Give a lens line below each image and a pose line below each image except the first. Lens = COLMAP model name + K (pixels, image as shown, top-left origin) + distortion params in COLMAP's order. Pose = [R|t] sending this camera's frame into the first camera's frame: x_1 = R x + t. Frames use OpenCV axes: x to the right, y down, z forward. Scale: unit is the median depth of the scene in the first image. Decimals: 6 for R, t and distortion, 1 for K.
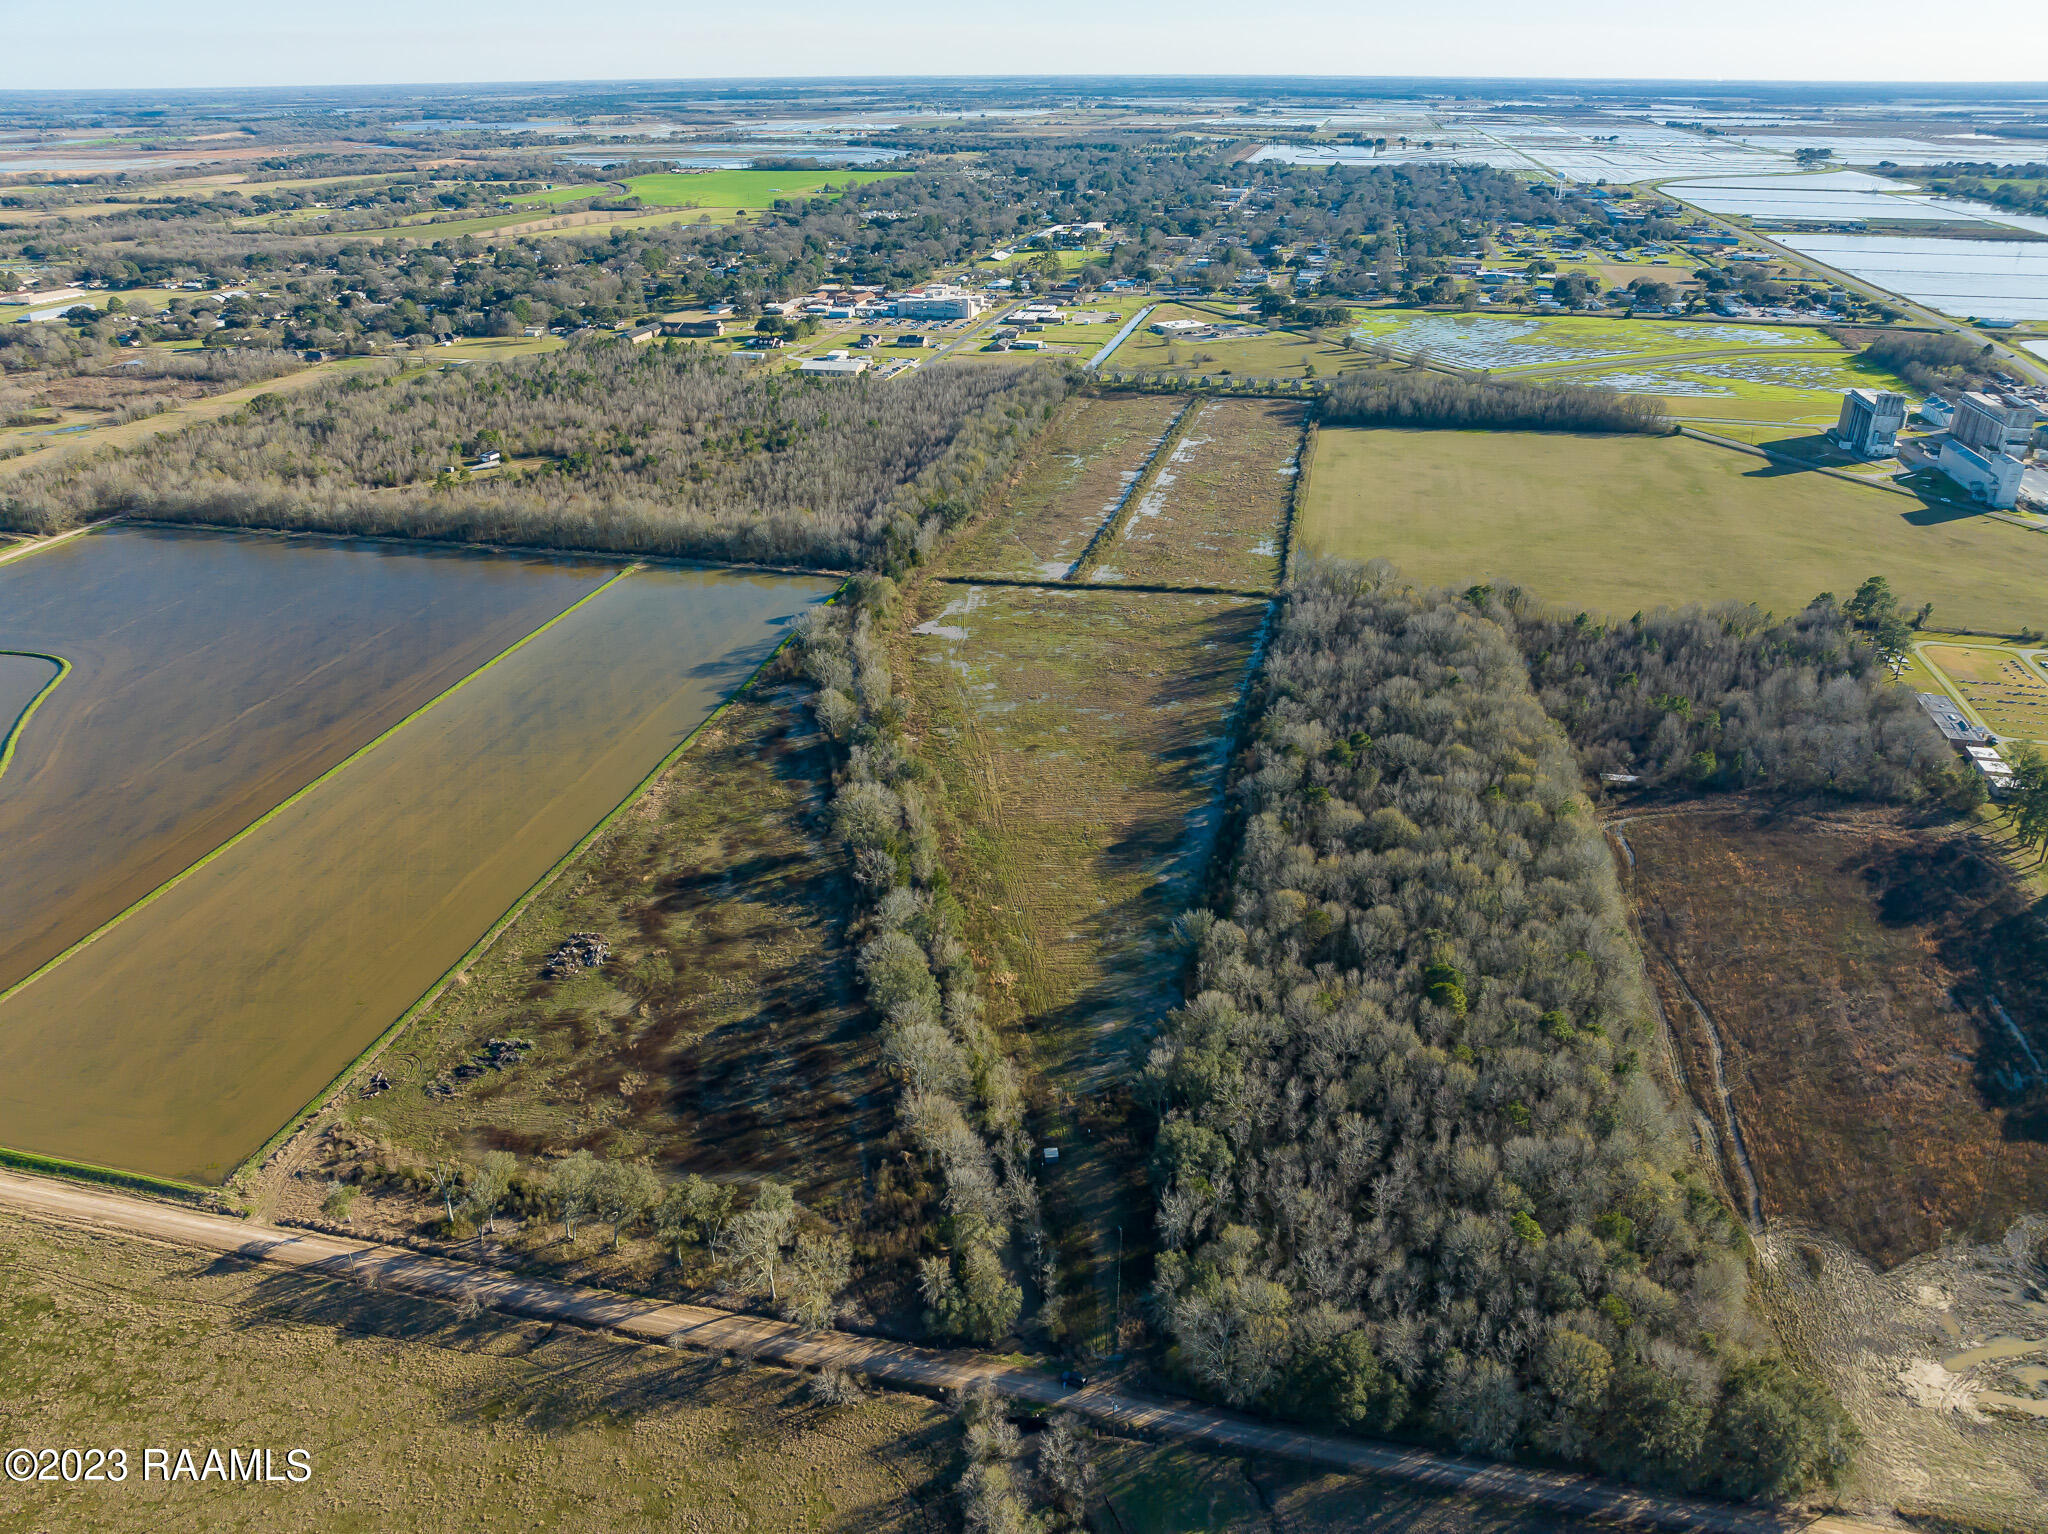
lens RADIAL K [[1437.8, 0, 1024.0], [0, 1437.8, 767.0], [0, 0, 1]] dist [-0.041677, 0.004598]
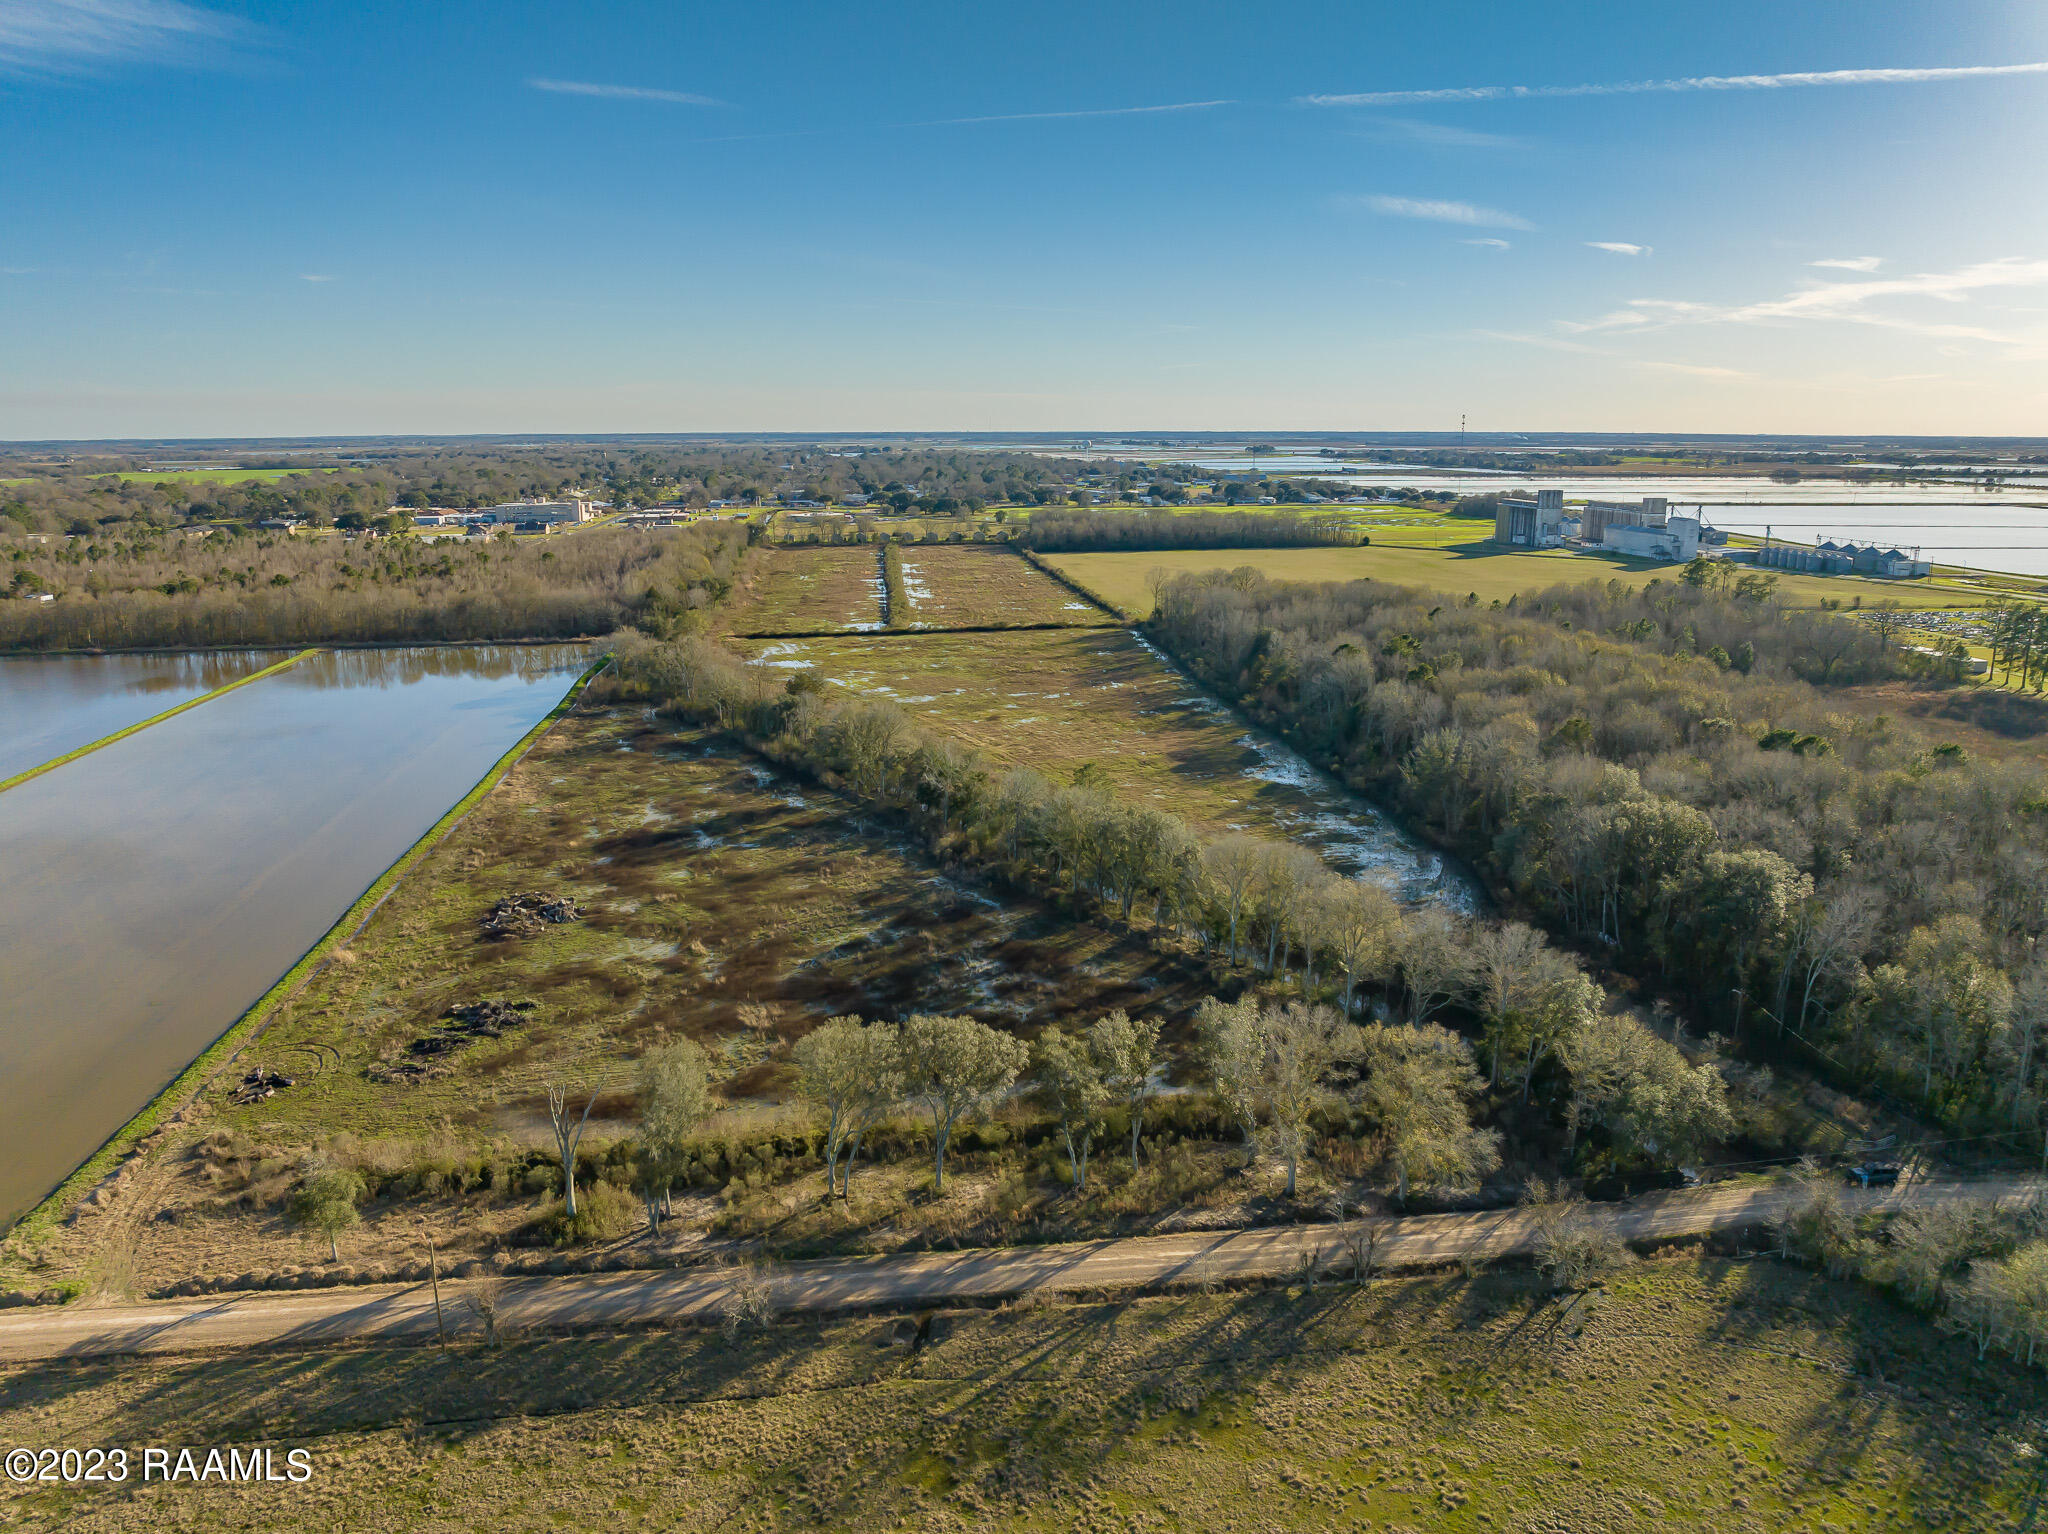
lens RADIAL K [[1451.7, 0, 1024.0], [0, 1451.7, 767.0], [0, 0, 1]] dist [-0.042611, 0.004131]
pose [[0.939931, -0.075340, 0.332946, -0.262982], [0.149103, 0.967992, -0.201891, 0.188681], [-0.307079, 0.239407, 0.921079, 0.301995]]
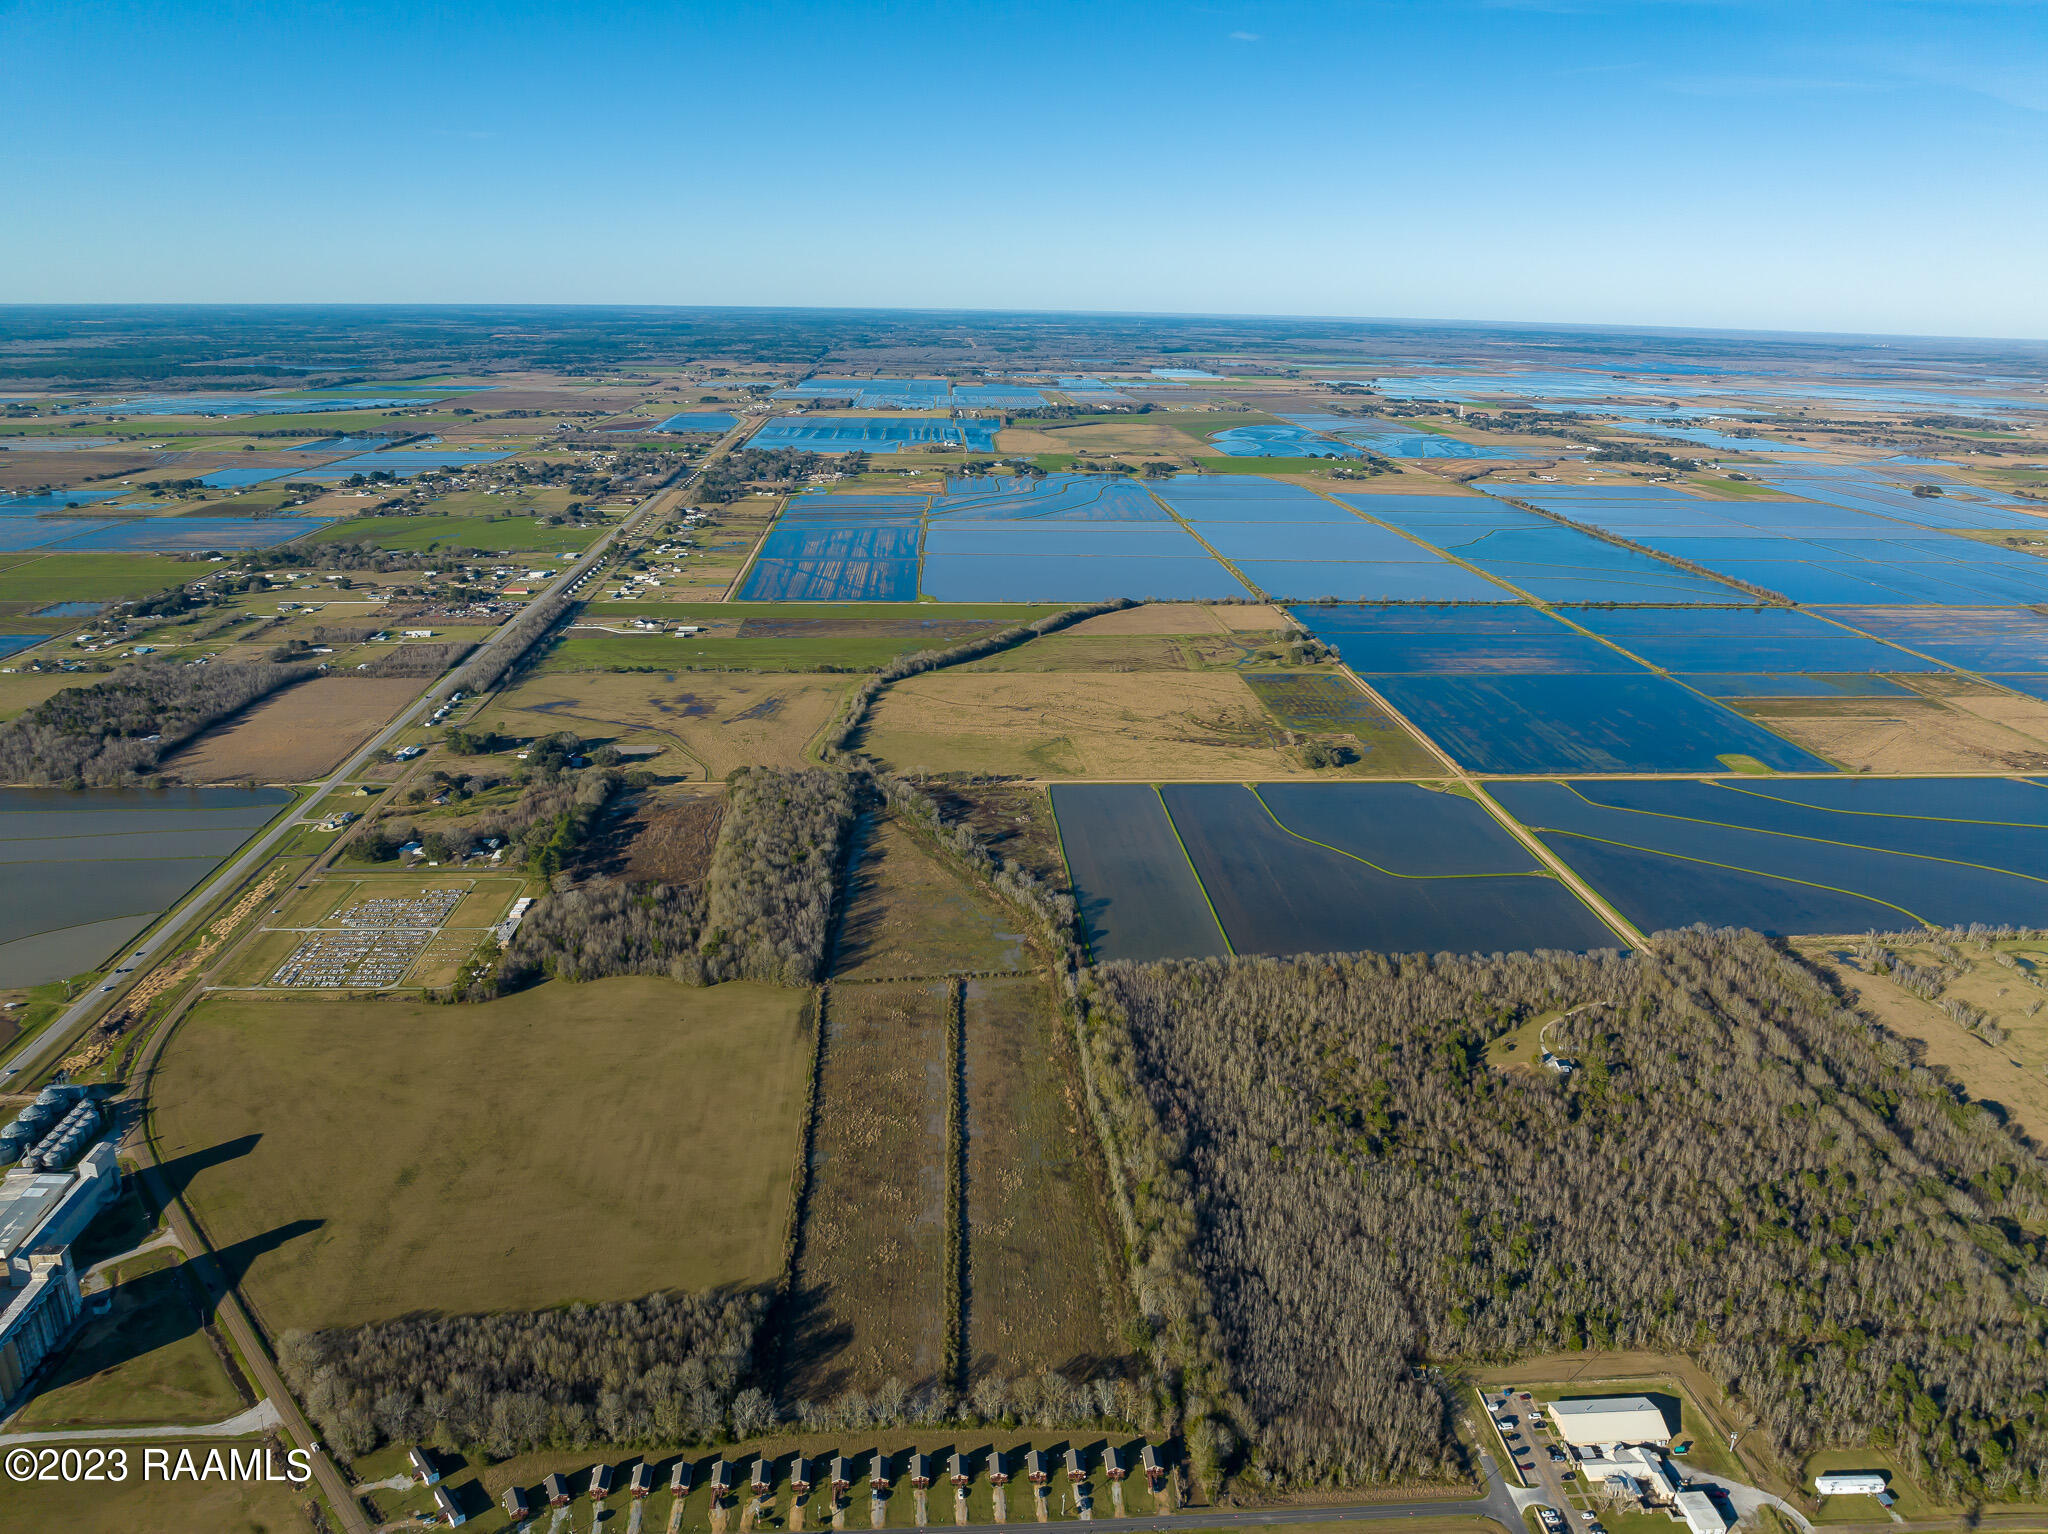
lens RADIAL K [[1437.8, 0, 1024.0], [0, 1437.8, 767.0], [0, 0, 1]] dist [-0.041677, 0.004598]
pose [[-0.957493, 0.077489, -0.277852, 0.546465], [-0.140408, 0.716226, 0.683598, -1.963250], [0.251976, 0.693553, -0.674902, 2.733258]]
